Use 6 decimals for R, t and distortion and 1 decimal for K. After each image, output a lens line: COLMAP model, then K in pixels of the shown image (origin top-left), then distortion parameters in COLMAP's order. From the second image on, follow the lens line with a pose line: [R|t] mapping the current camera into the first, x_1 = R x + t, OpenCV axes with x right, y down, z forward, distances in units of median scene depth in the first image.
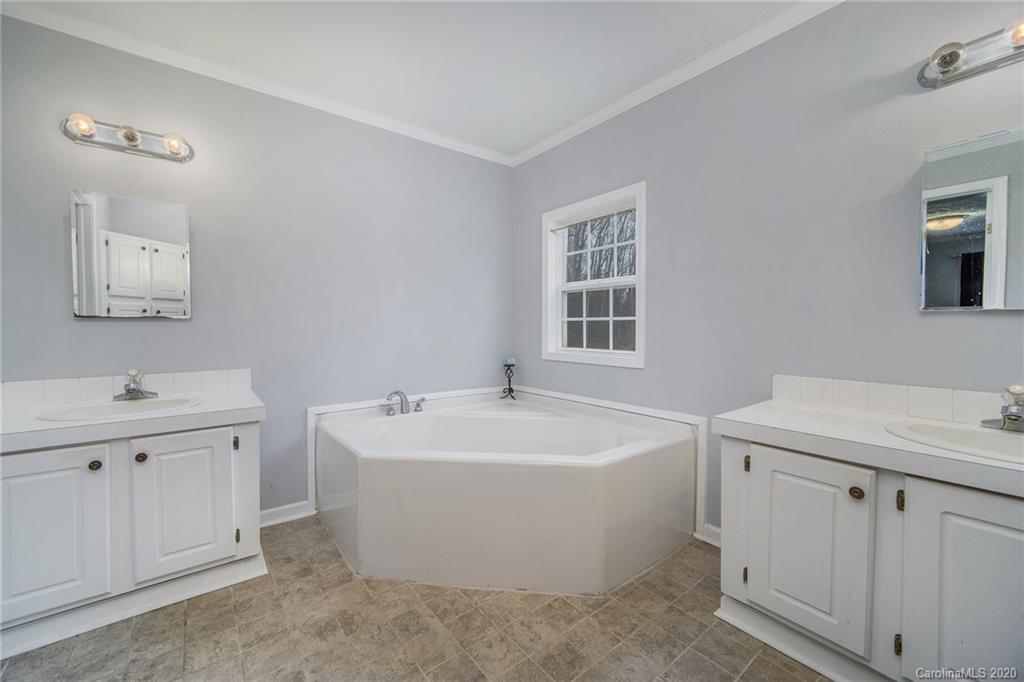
lens RADIAL K [[401.9, 0, 501.2], [0, 401.9, 336.5], [0, 0, 1]] dist [0.001402, 0.000235]
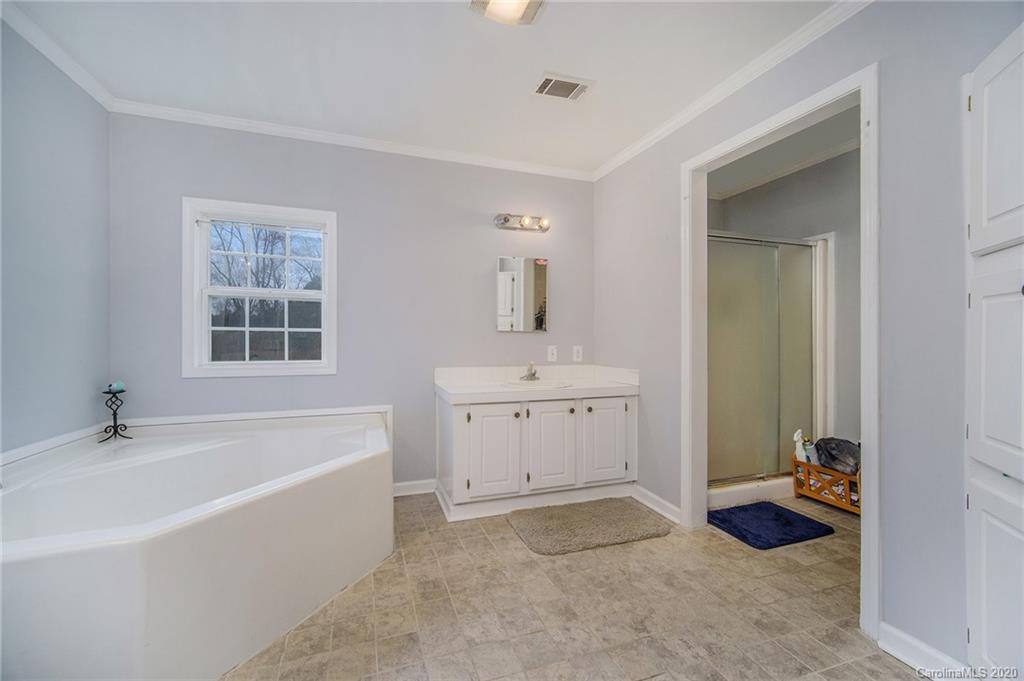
lens RADIAL K [[401.9, 0, 501.2], [0, 401.9, 336.0], [0, 0, 1]] dist [0.001402, 0.000235]
pose [[0.319815, 0.007389, 0.947451, -0.551748], [0.017603, 0.999751, -0.013739, -0.005387], [-0.947316, 0.021072, 0.319606, 0.177463]]
